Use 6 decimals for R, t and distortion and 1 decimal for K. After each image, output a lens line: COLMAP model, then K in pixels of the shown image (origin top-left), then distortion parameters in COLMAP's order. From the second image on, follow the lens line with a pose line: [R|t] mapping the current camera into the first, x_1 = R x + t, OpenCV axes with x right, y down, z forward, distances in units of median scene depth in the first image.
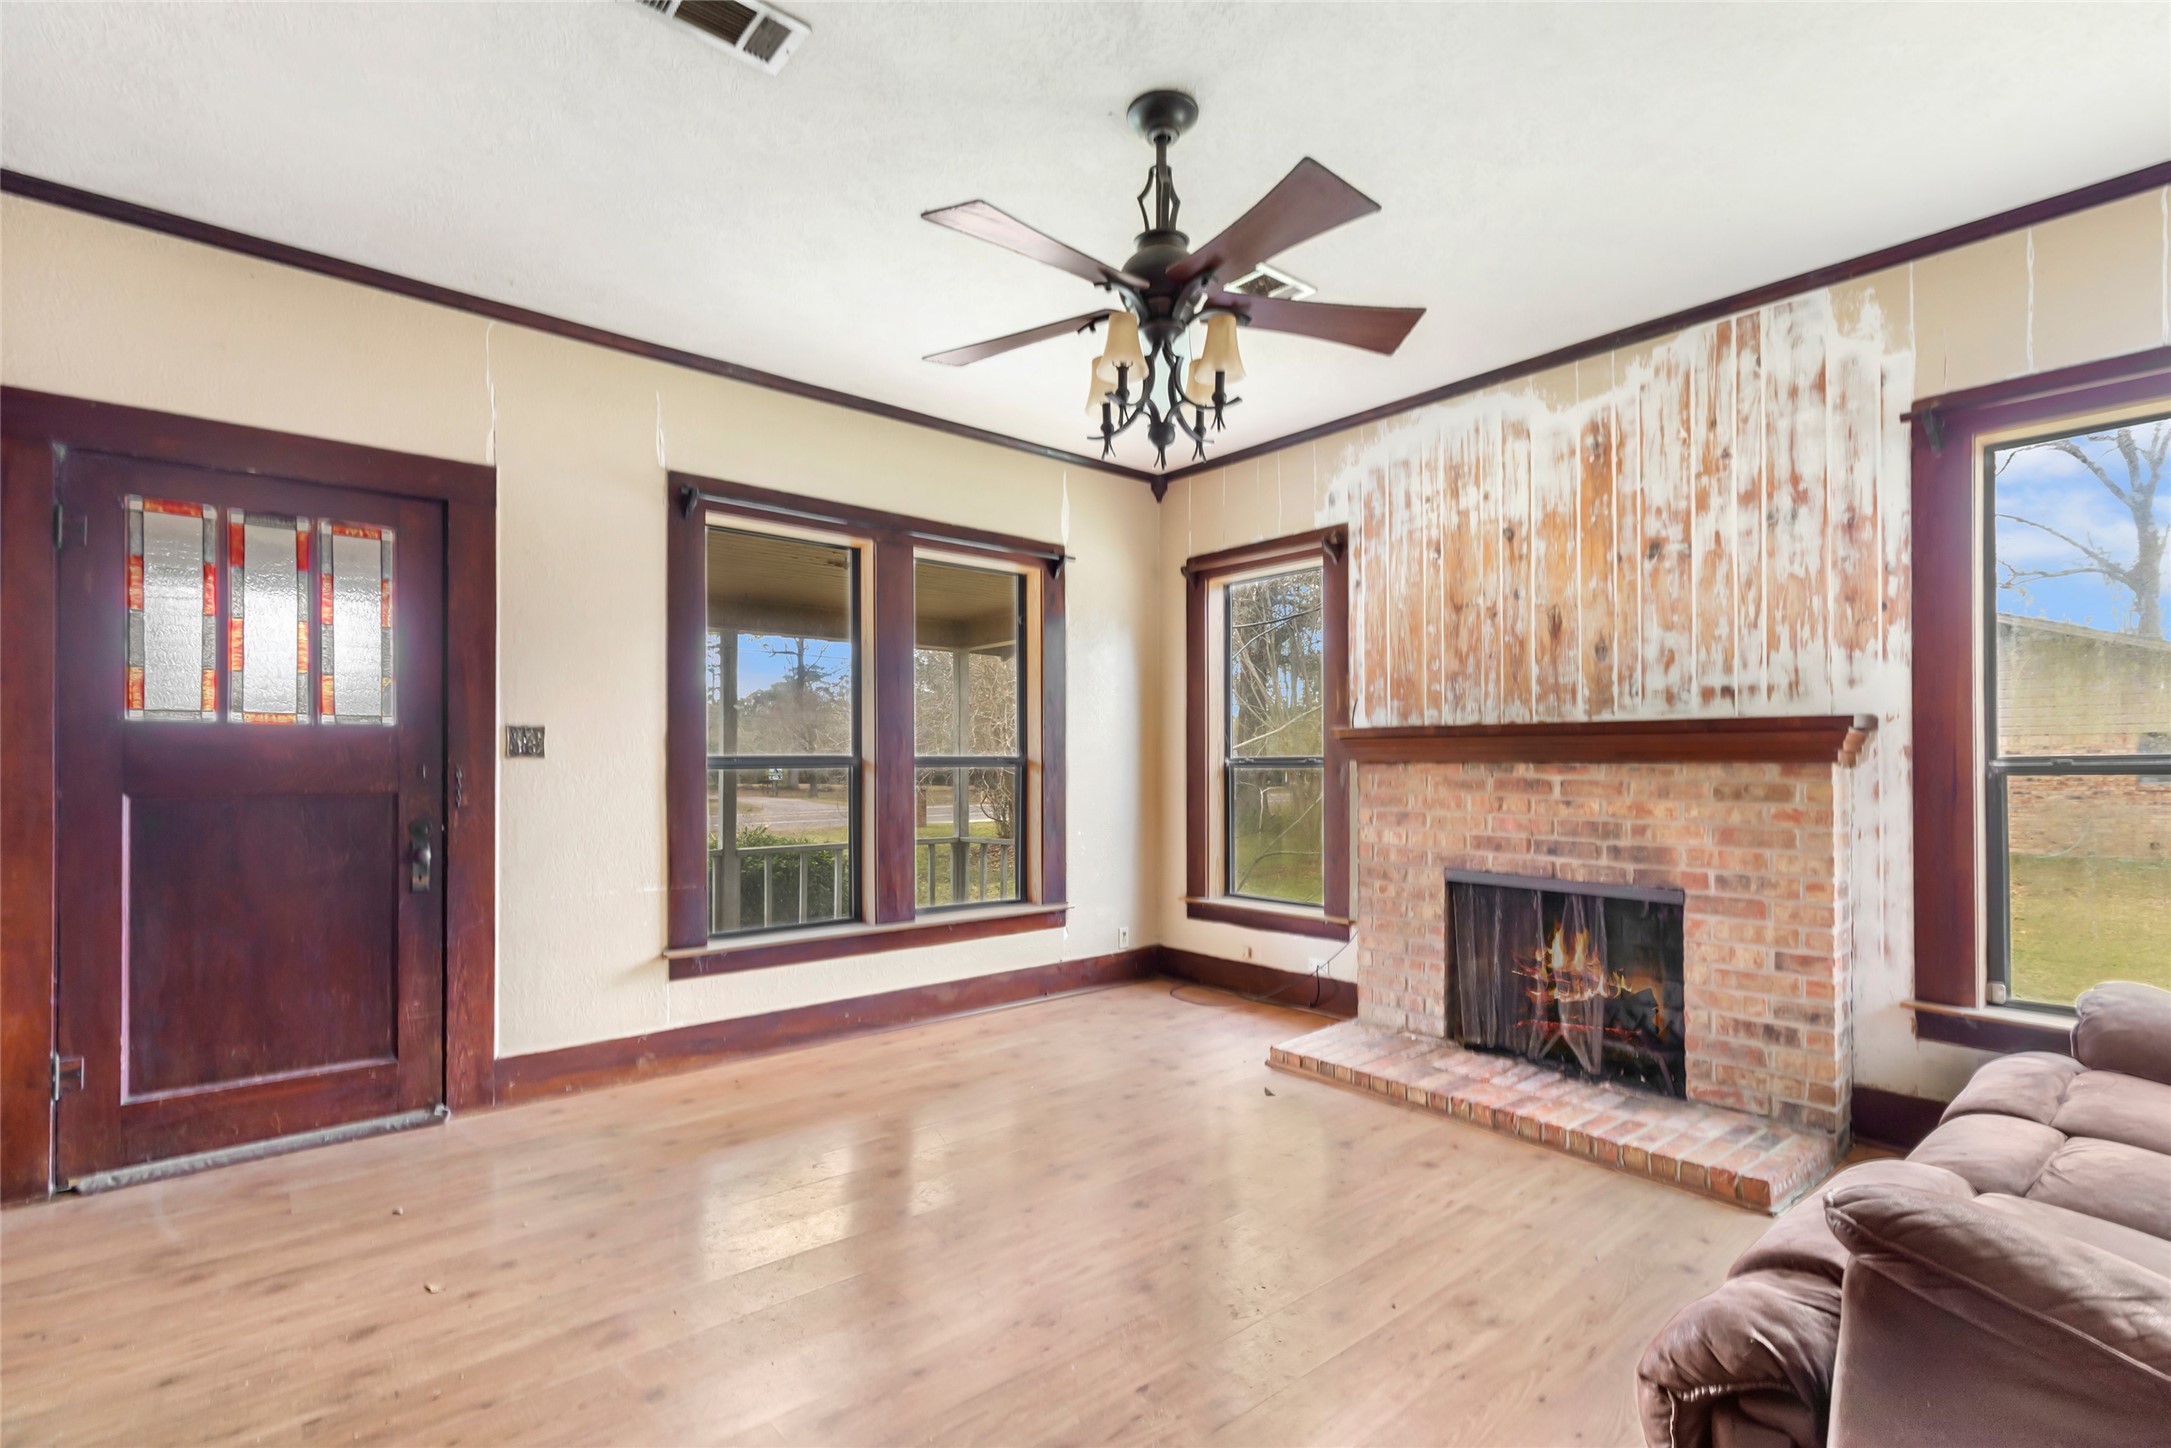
lens RADIAL K [[1006.2, 0, 1074.2], [0, 1006.2, 768.4], [0, 0, 1]] dist [0.000799, 0.000088]
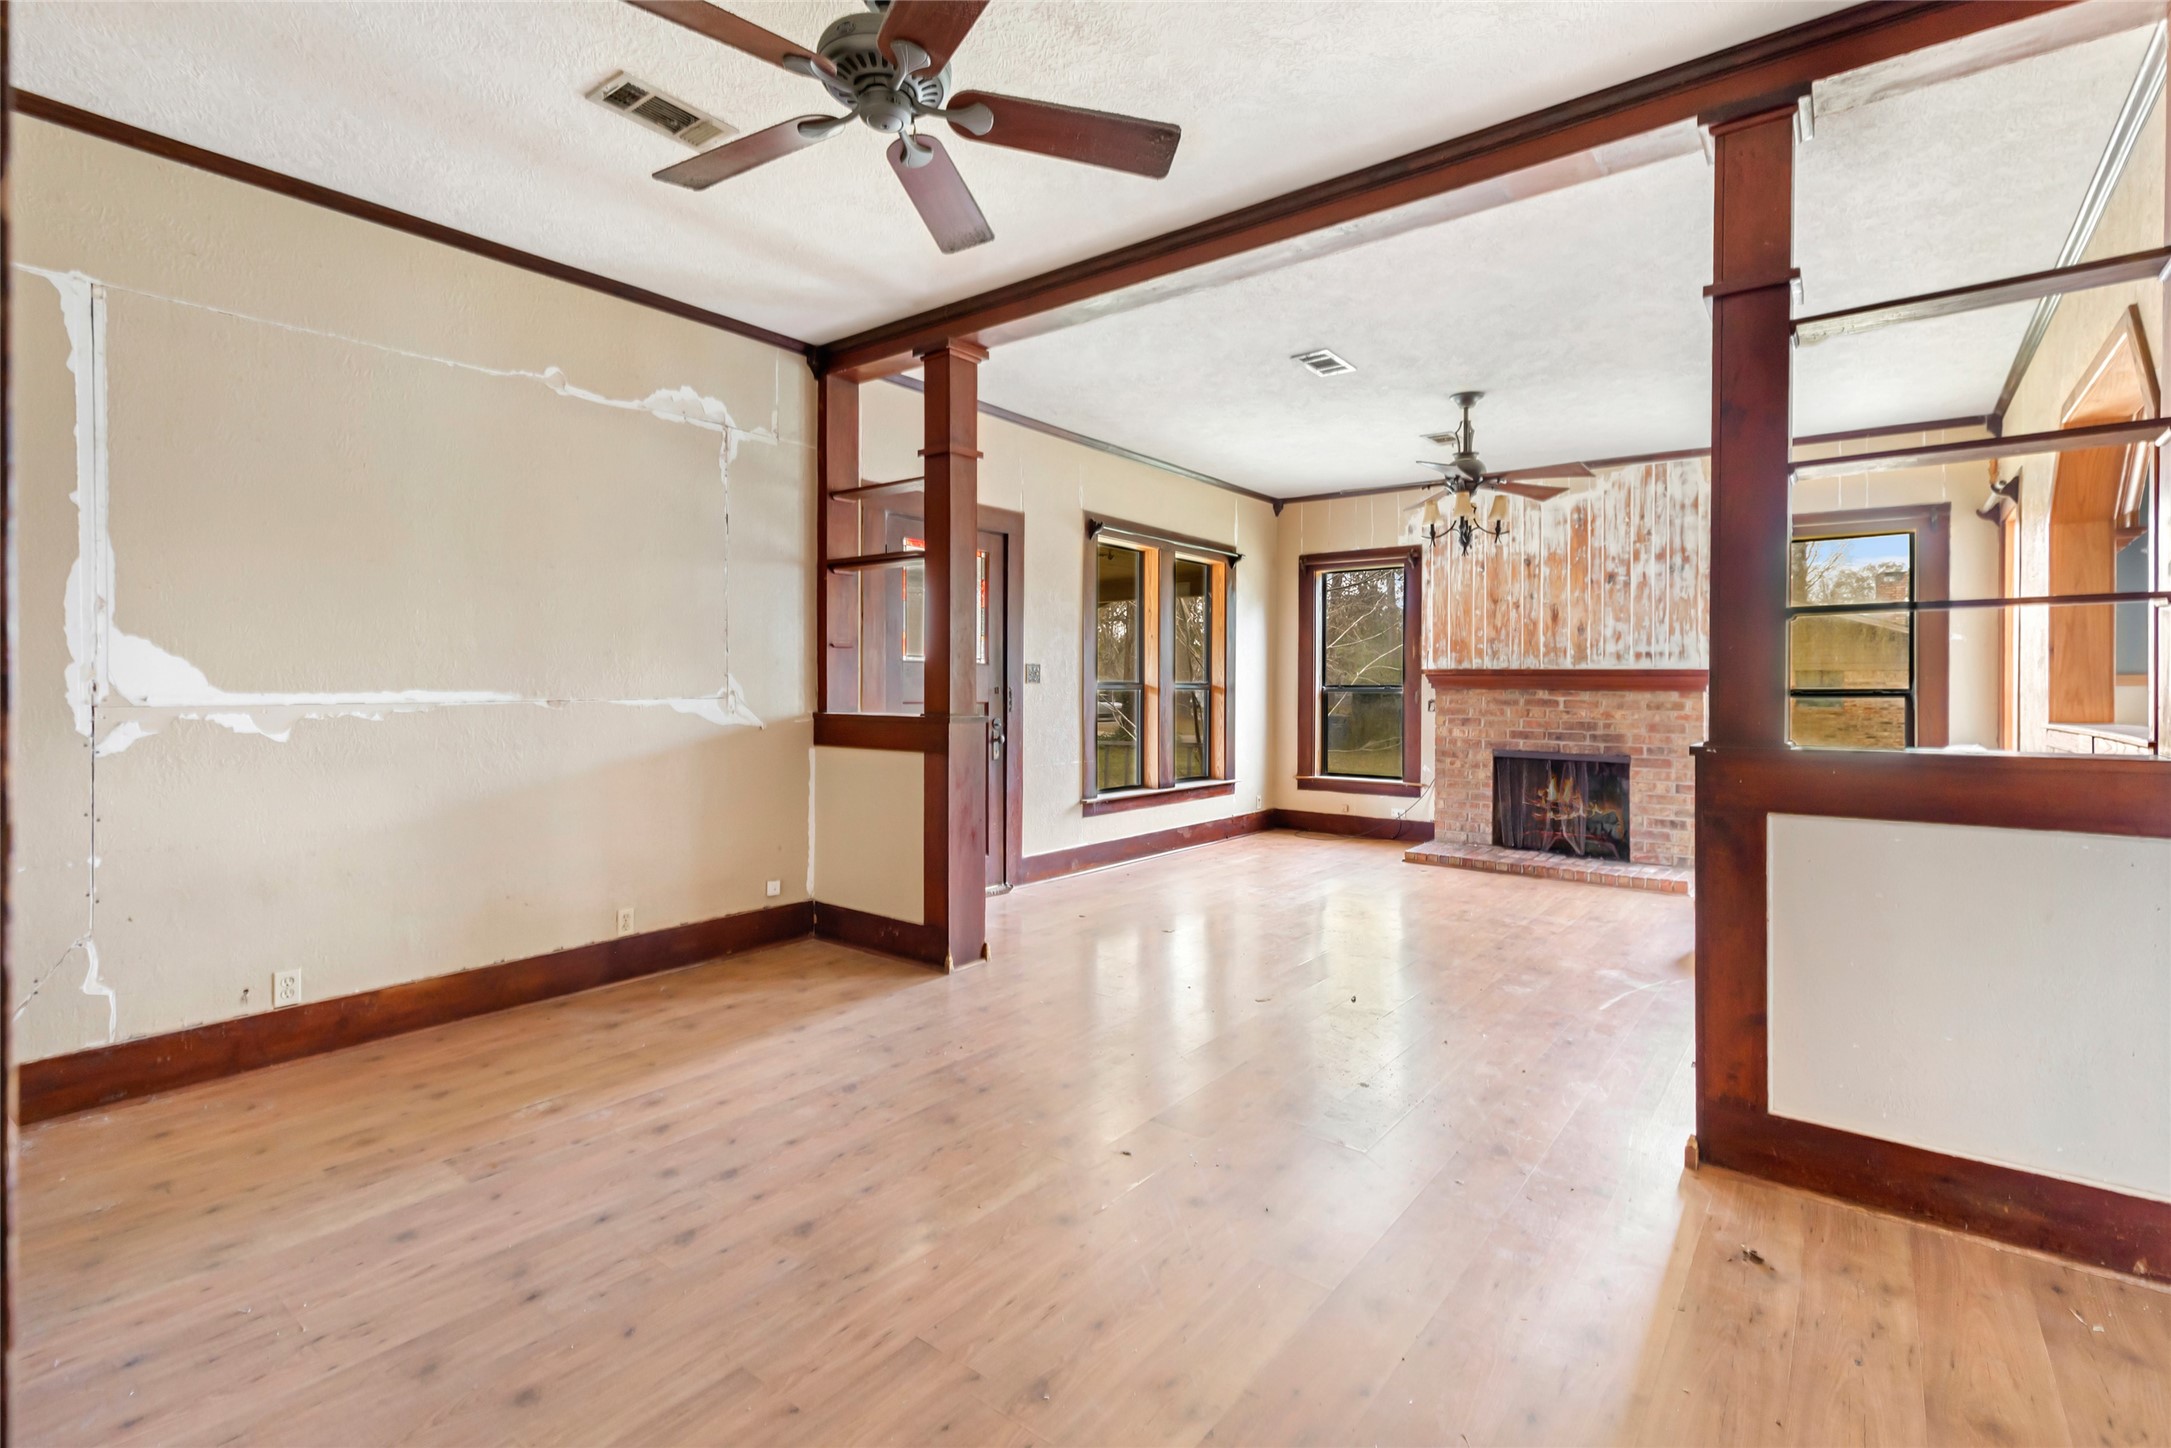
lens RADIAL K [[1006.2, 0, 1079.0], [0, 1006.2, 696.9], [0, 0, 1]] dist [0.000799, 0.000088]
pose [[0.980793, 0.006800, 0.194931, -0.753590], [-0.007489, 0.999968, 0.002798, 0.007824], [-0.194906, -0.004204, 0.980813, -0.647218]]
